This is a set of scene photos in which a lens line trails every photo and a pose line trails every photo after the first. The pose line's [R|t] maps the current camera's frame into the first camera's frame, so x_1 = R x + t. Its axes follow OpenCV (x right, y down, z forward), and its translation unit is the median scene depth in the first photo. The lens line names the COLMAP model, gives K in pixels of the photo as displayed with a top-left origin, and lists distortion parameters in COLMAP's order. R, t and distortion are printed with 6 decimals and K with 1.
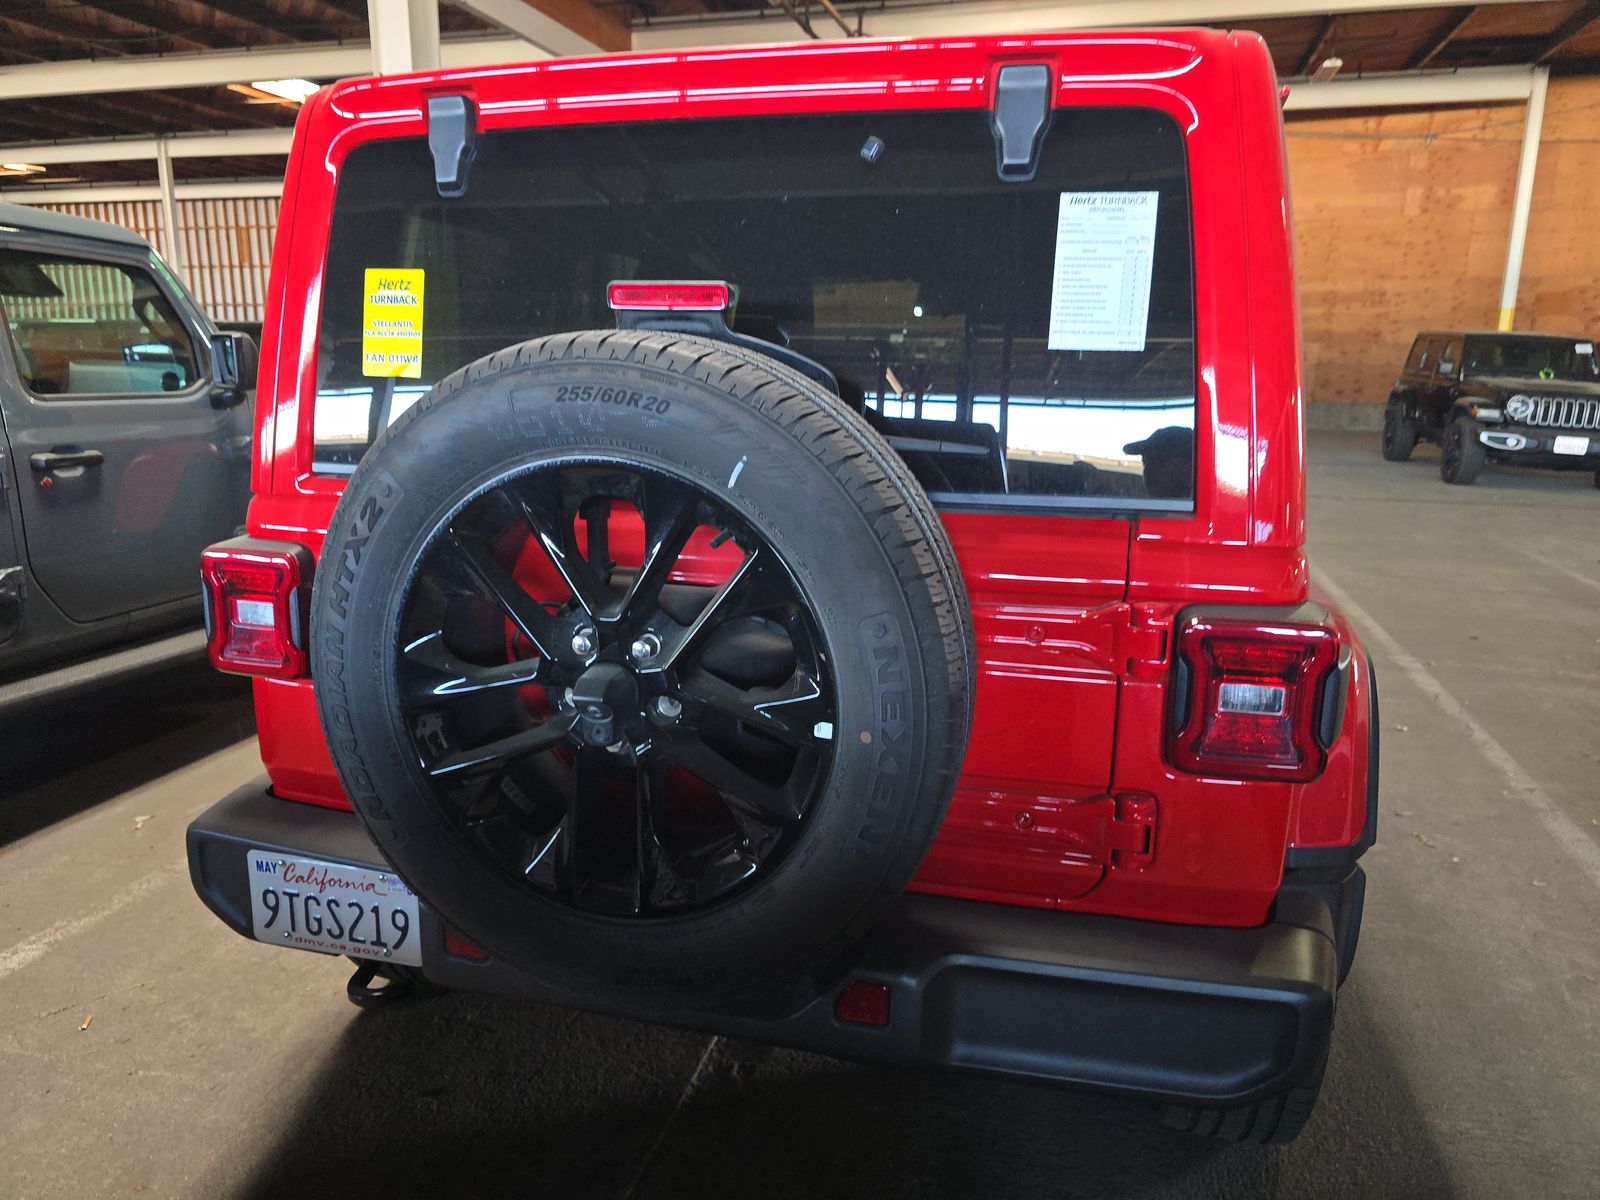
lens RADIAL K [[1087.0, 0, 790.4], [0, 1087.0, 596.3], [0, 0, 1]] dist [0.032814, -0.026118]
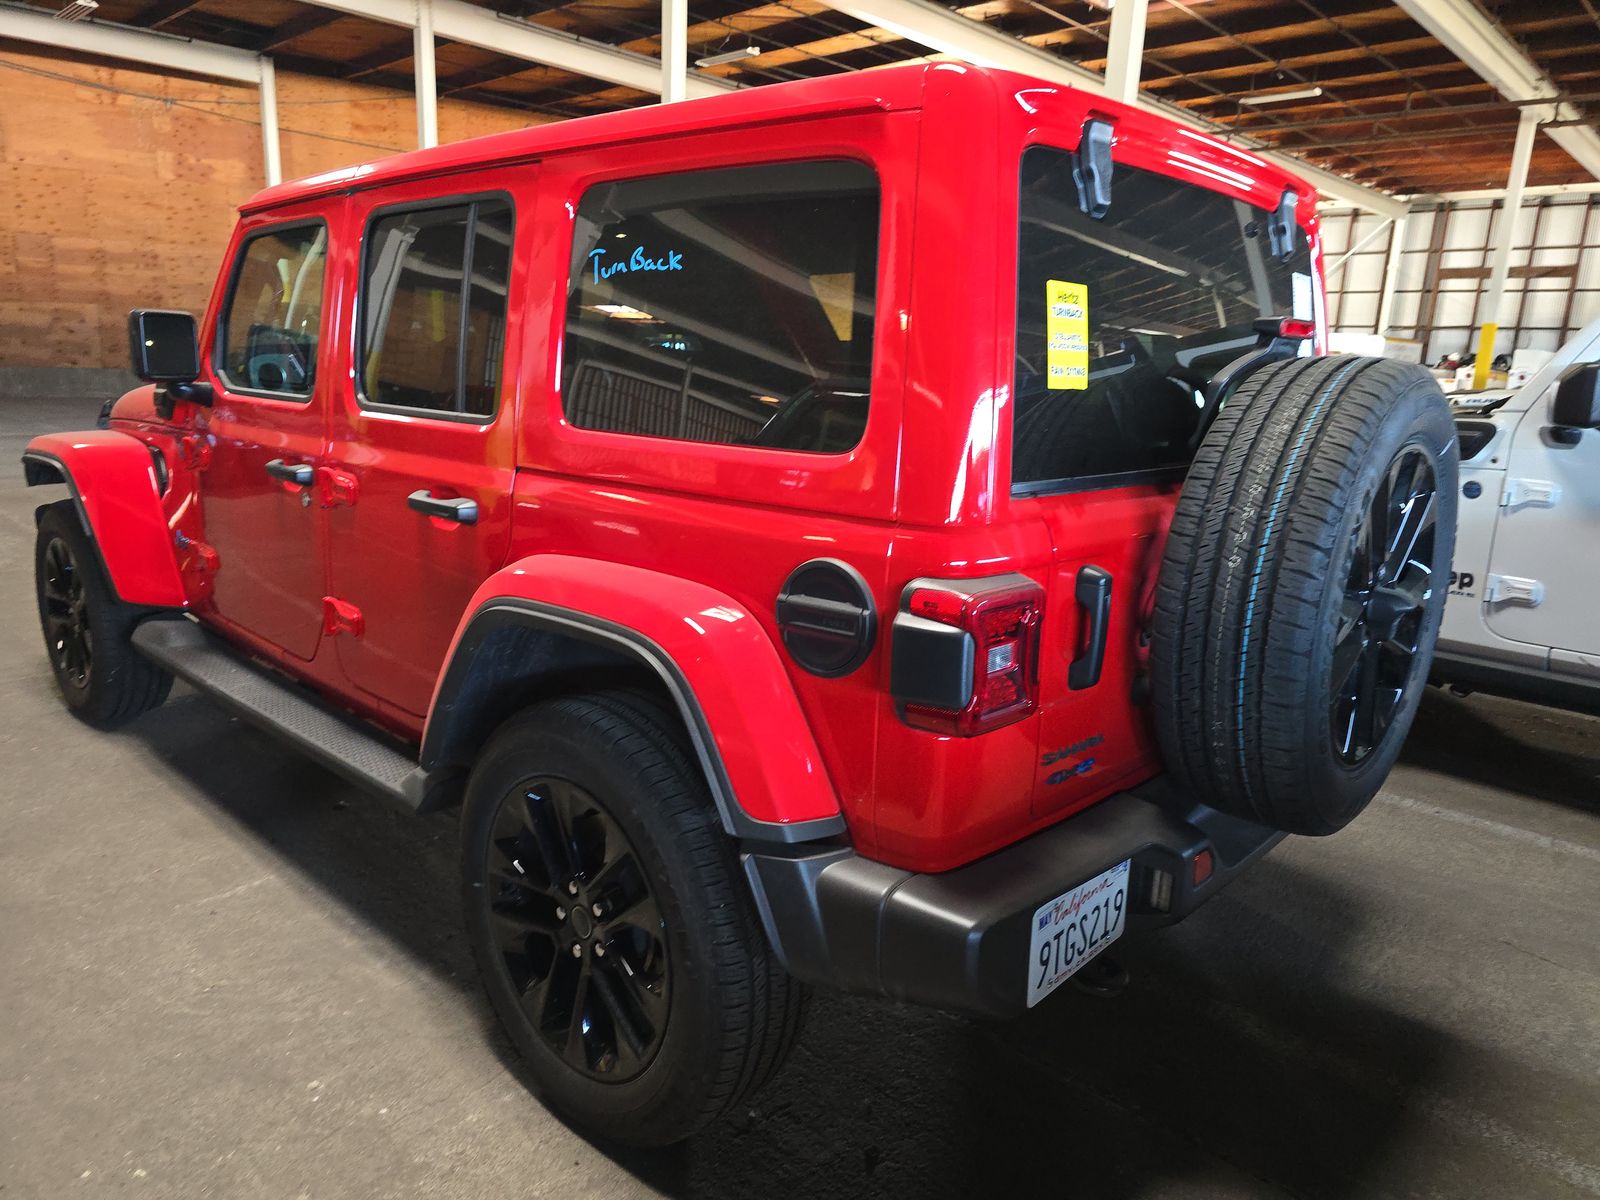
lens RADIAL K [[1087.0, 0, 791.3], [0, 1087.0, 599.0], [0, 0, 1]] dist [0.032814, -0.026118]
pose [[0.463001, -0.193208, 0.865044, -0.107054], [0.162447, 0.977919, 0.131472, -0.014304], [-0.871344, 0.079652, 0.484164, 0.057775]]
